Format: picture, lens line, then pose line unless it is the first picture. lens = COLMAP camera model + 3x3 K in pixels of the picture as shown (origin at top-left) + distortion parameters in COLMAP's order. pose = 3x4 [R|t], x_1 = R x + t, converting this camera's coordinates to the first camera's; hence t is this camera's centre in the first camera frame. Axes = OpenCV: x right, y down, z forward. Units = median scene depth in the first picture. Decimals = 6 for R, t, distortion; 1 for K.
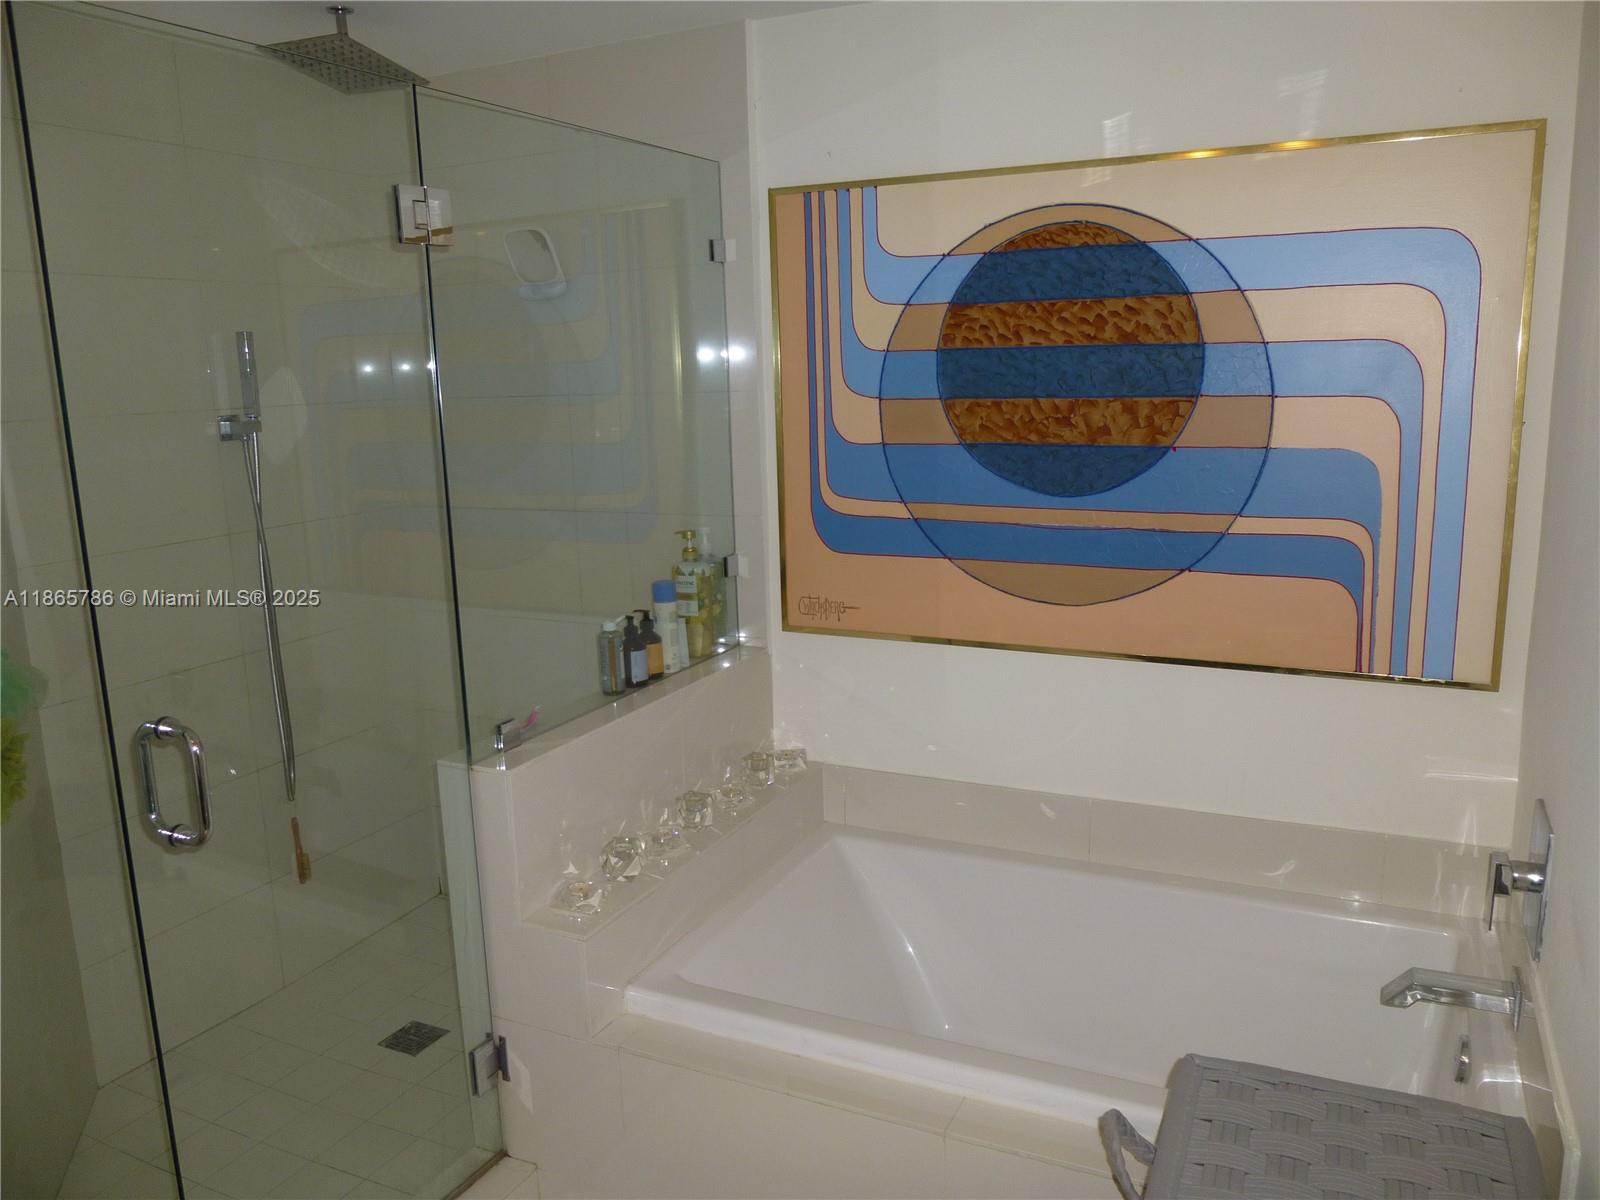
lens RADIAL K [[1221.0, 0, 801.9], [0, 1221.0, 602.5], [0, 0, 1]] dist [-0.064876, 0.070480]
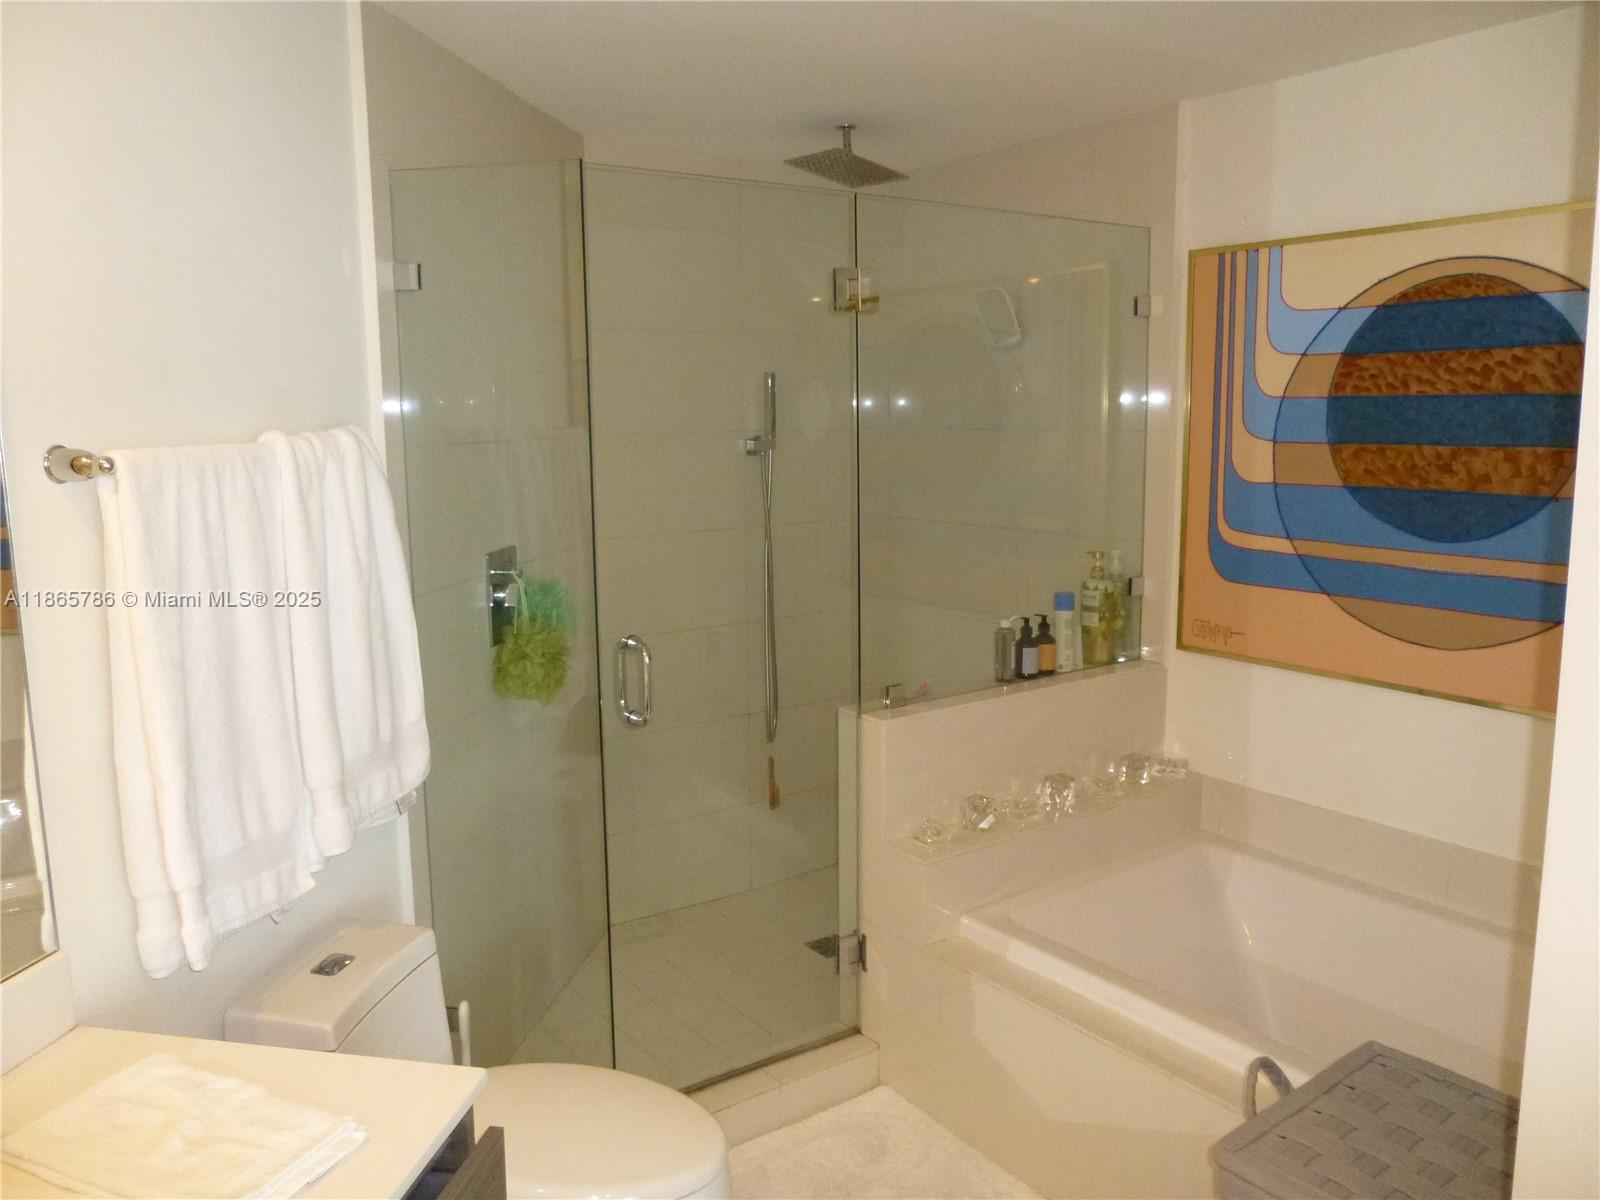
lens RADIAL K [[1183.4, 0, 800.0], [0, 1183.4, 600.0], [0, 0, 1]] dist [-0.025391, 0.046547]
pose [[0.887988, 0.094007, -0.450155, 0.181627], [-0.106758, 0.994281, -0.002956, 0.021483], [0.447303, 0.050683, 0.892945, -0.120934]]
